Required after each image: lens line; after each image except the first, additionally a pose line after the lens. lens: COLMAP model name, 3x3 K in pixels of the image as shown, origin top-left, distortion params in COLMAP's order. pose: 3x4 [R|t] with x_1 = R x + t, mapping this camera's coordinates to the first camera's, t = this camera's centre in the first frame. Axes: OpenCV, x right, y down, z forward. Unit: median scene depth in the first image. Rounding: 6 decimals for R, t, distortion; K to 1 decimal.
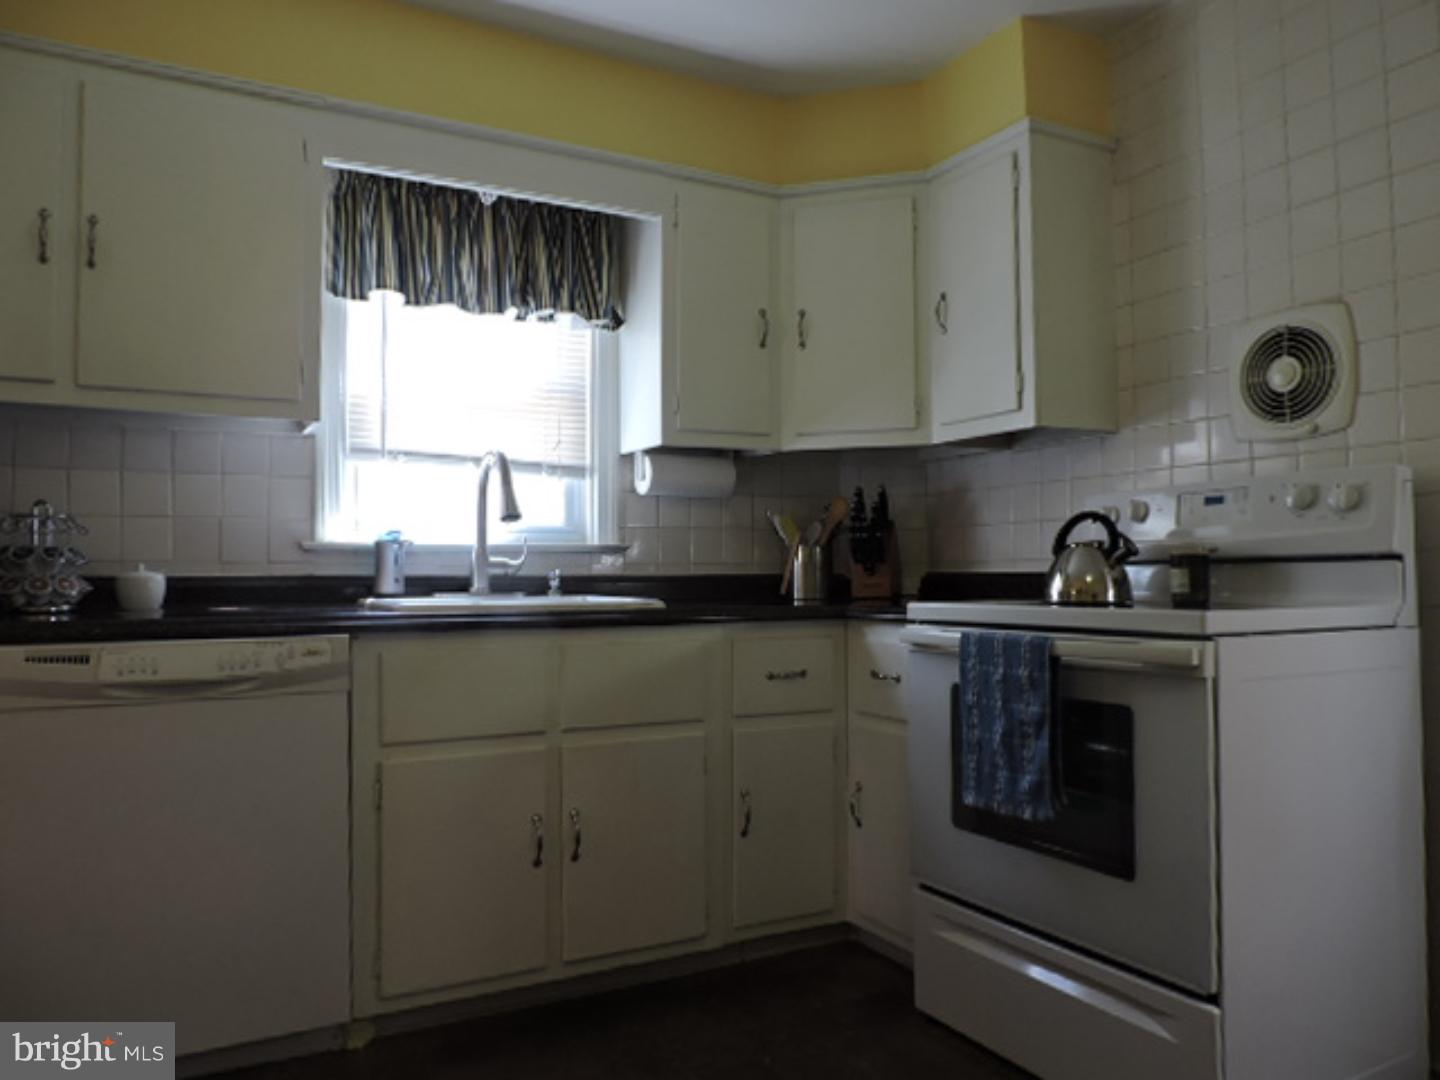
lens RADIAL K [[1024.2, 0, 720.0], [0, 1024.2, 540.0], [0, 0, 1]] dist [-0.044254, -0.001021]
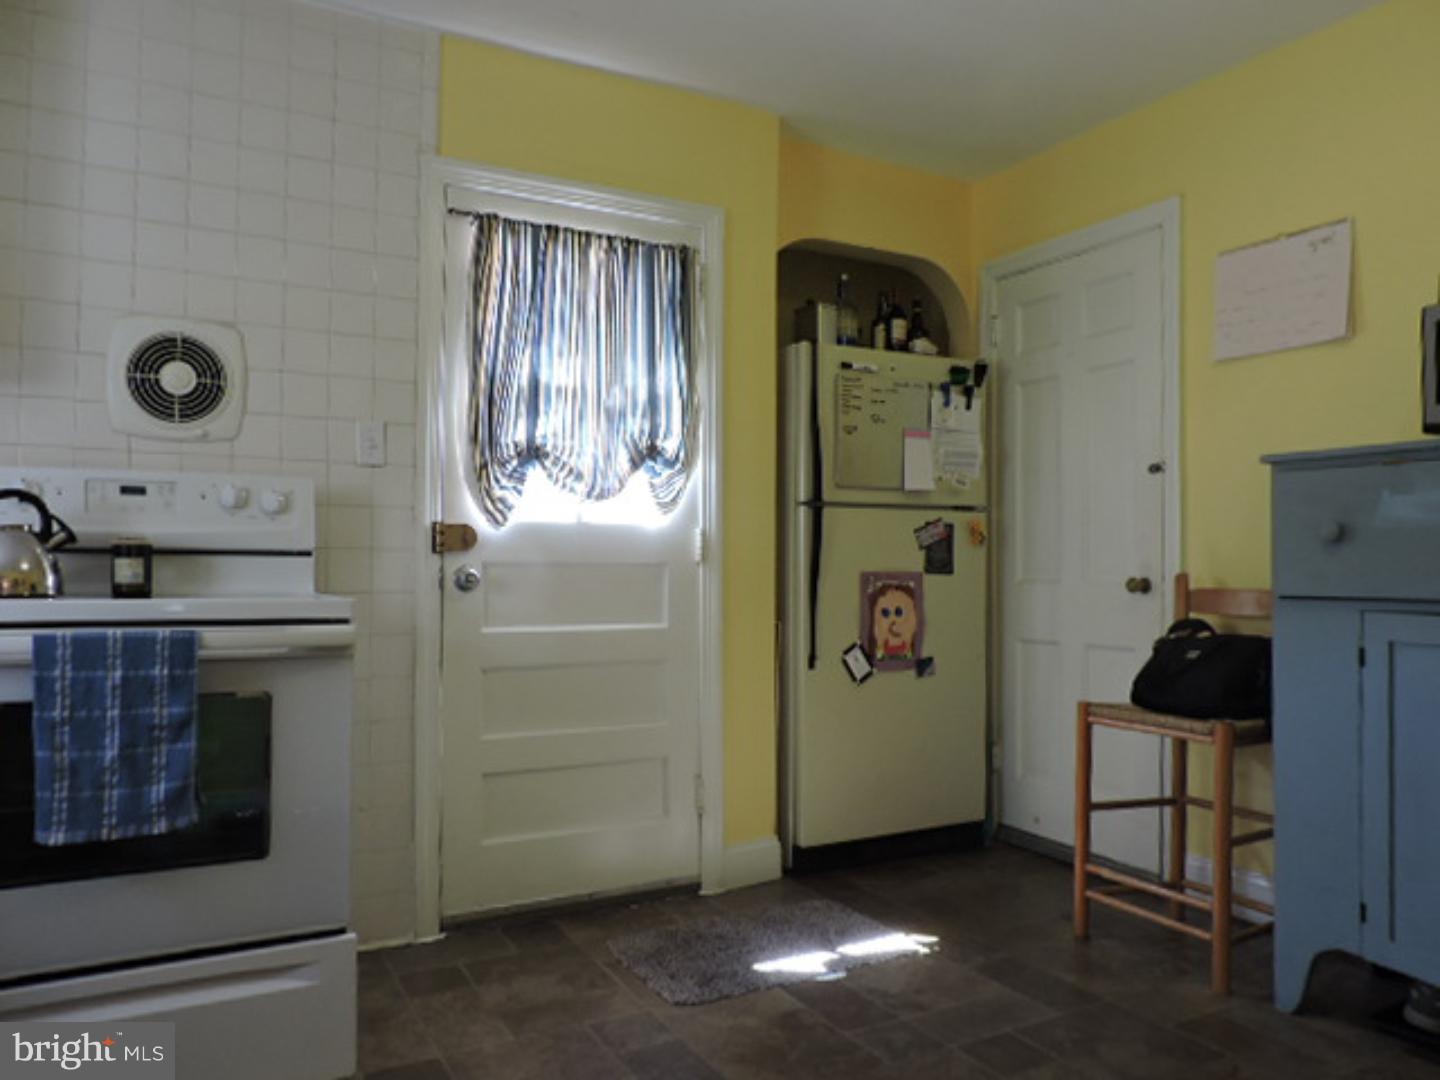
lens RADIAL K [[993.8, 0, 720.0], [0, 993.8, 540.0], [0, 0, 1]] dist [0.000236, 0.000706]
pose [[-0.012500, 0.035973, 0.999275, -0.533898], [-0.049247, 0.998118, -0.036548, 0.018399], [-0.998708, -0.049668, -0.010705, 0.462831]]
